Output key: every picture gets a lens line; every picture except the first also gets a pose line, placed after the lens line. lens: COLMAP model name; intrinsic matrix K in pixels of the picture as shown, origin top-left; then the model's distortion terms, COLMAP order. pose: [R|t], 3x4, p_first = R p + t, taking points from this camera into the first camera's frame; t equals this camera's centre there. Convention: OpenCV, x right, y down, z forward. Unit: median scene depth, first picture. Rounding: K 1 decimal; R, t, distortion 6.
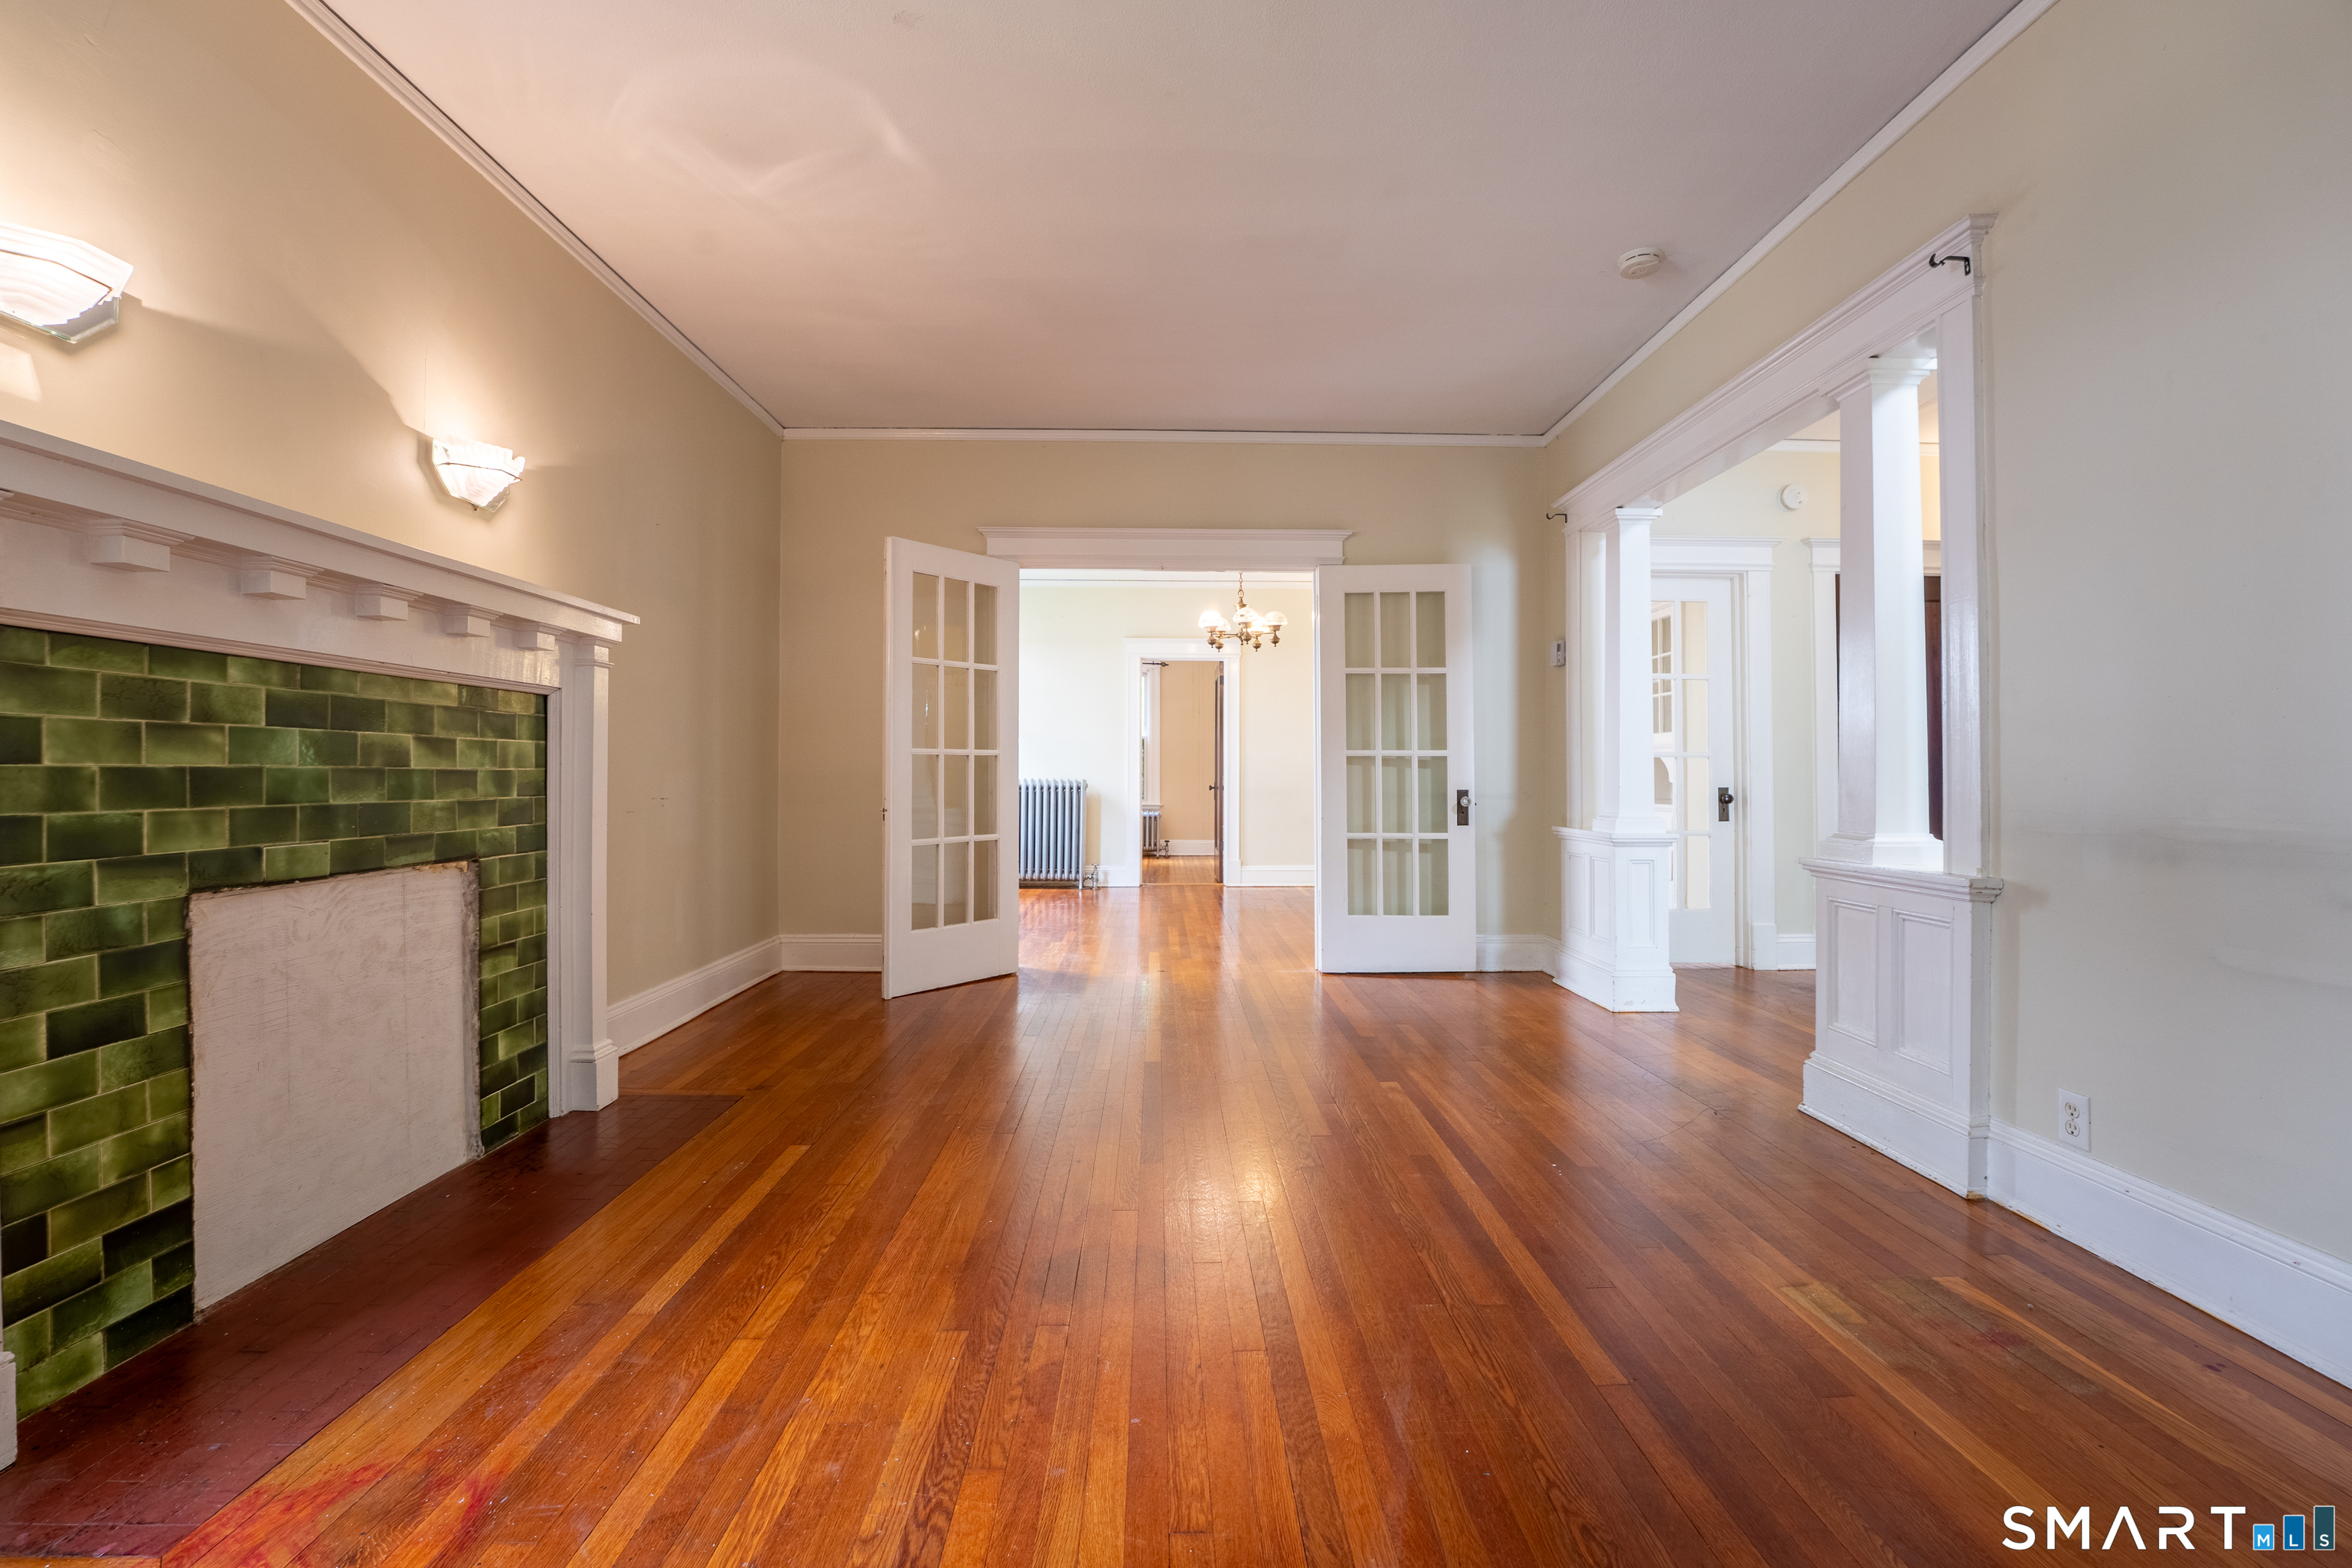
lens RADIAL K [[978.3, 0, 1183.6], [0, 978.3, 762.7], [0, 0, 1]] dist [-0.023850, 0.000122]
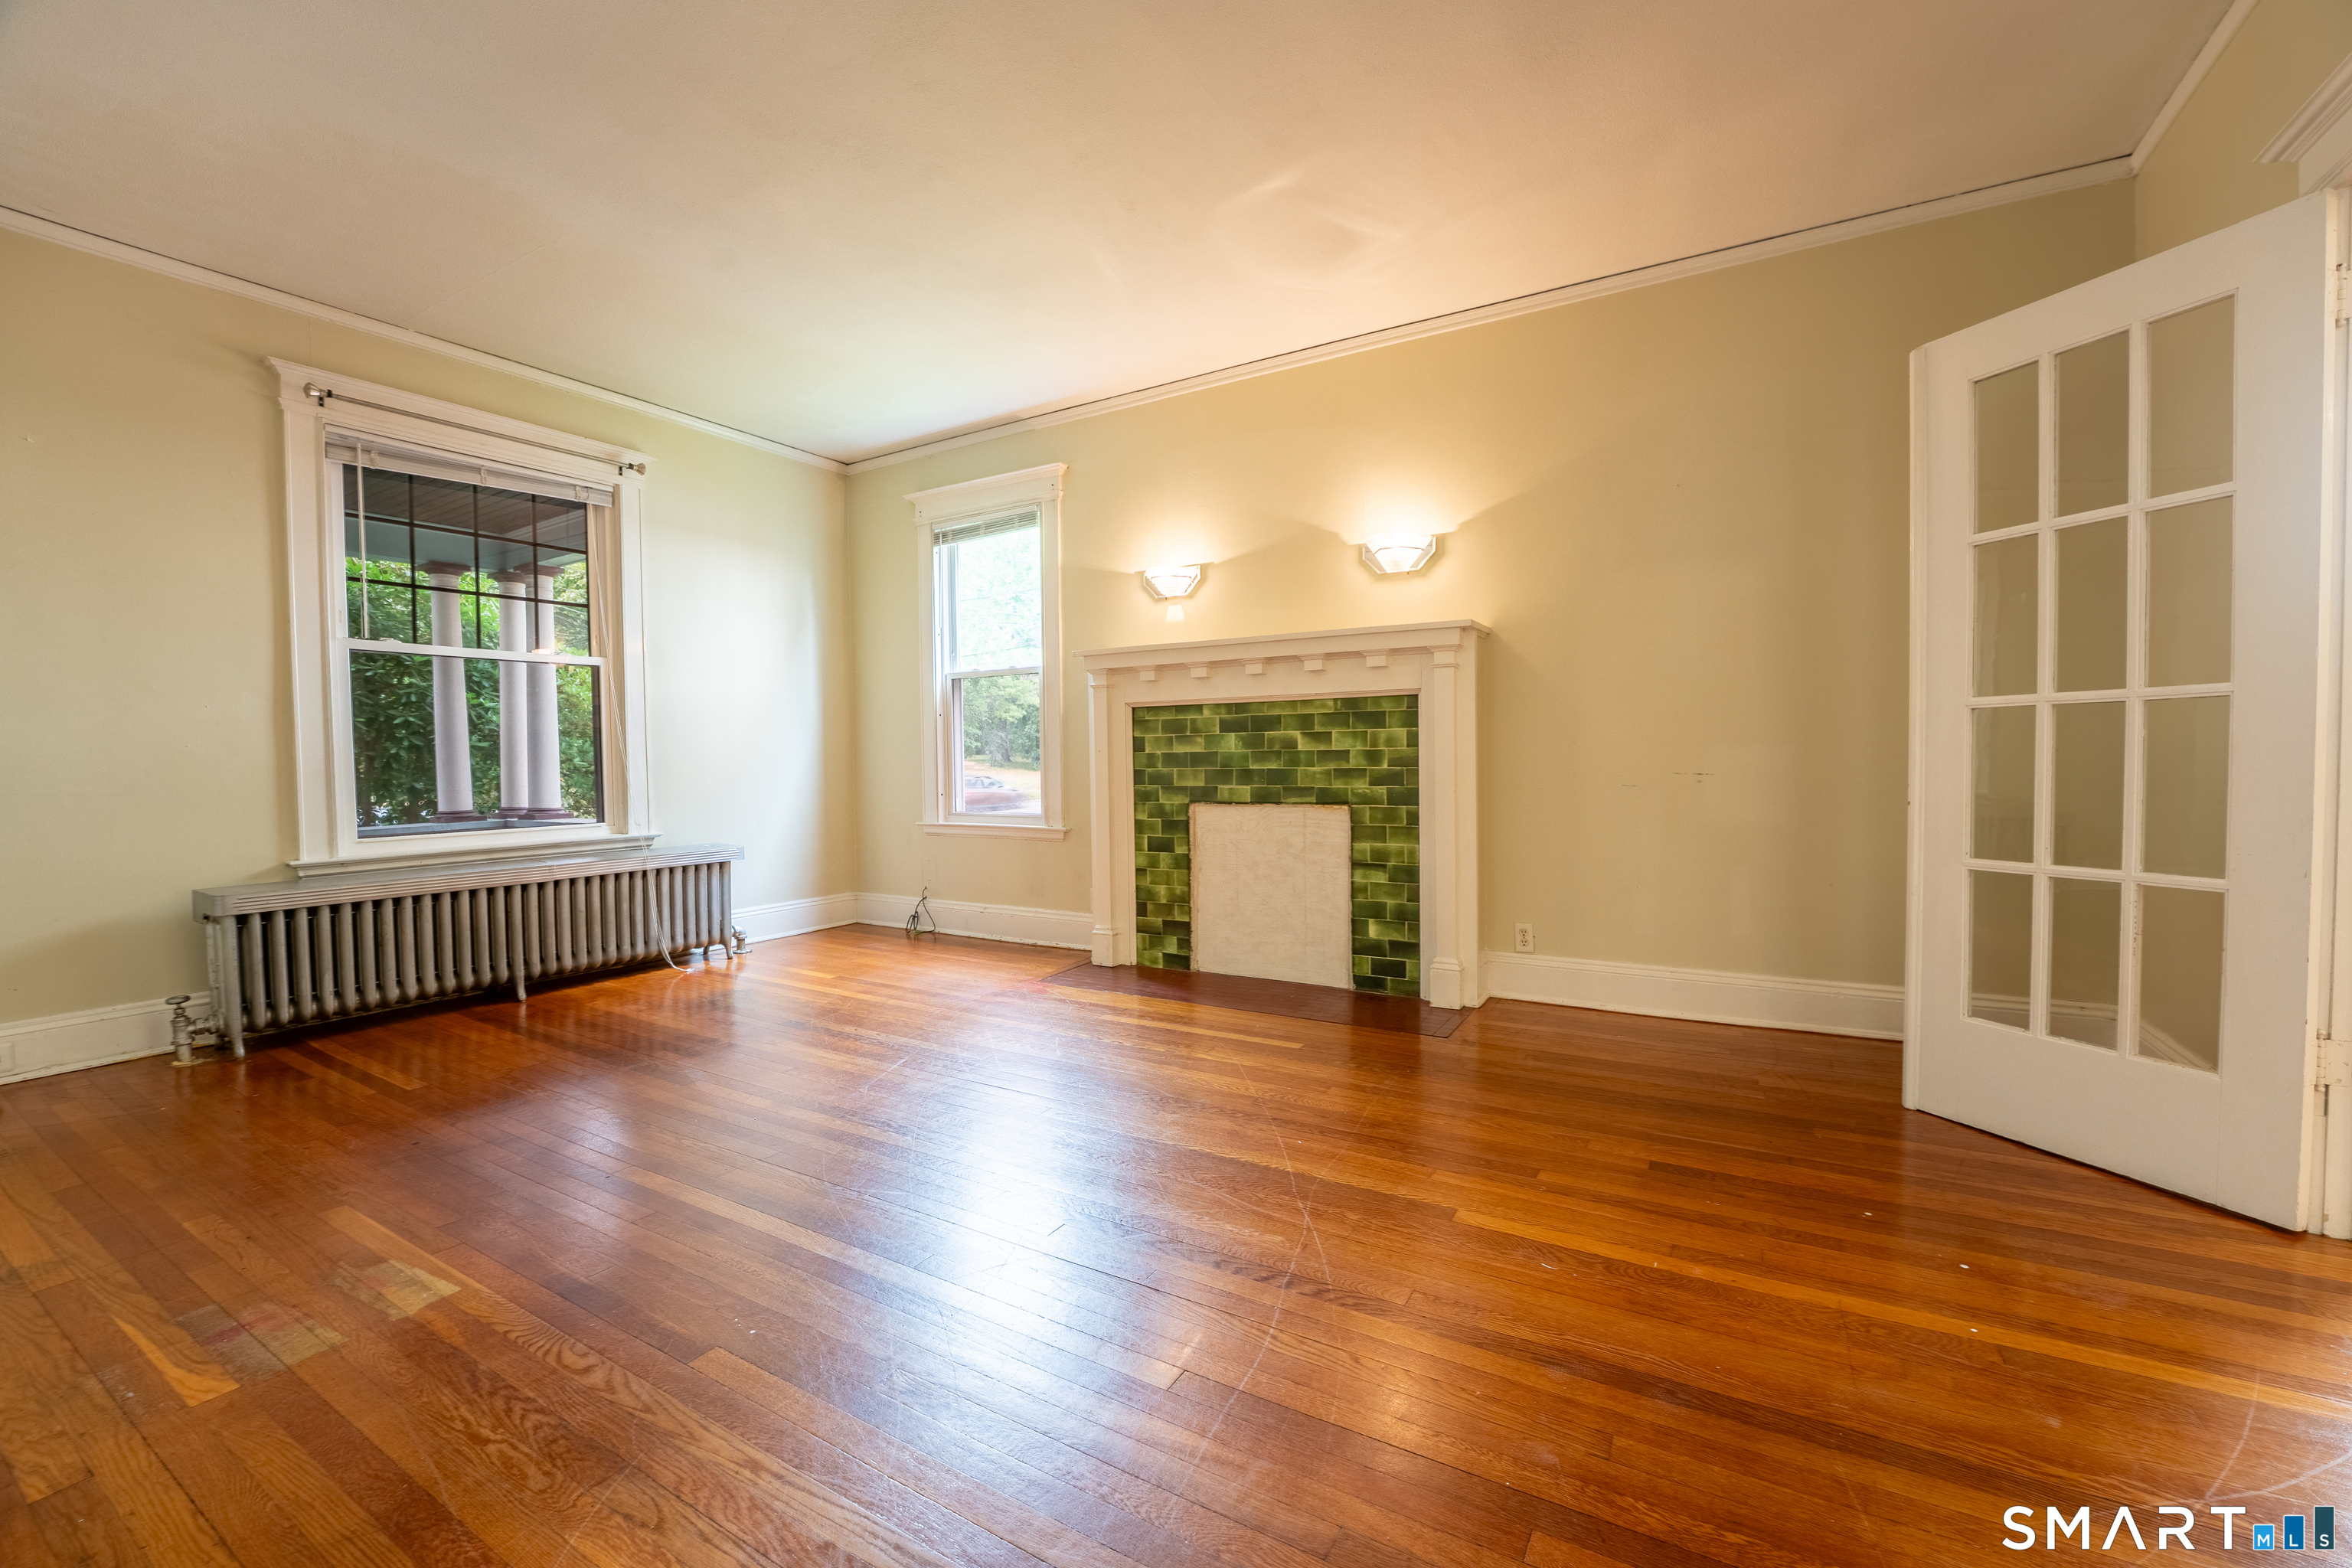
lens RADIAL K [[960.7, 0, 1172.4], [0, 960.7, 791.6], [0, 0, 1]] dist [-0.022847, 0.000530]
pose [[-0.541098, 0.036876, -0.840150, 0.844851], [0.023206, 0.999312, 0.028916, 0.026362], [0.840639, -0.003850, -0.541582, 1.770891]]
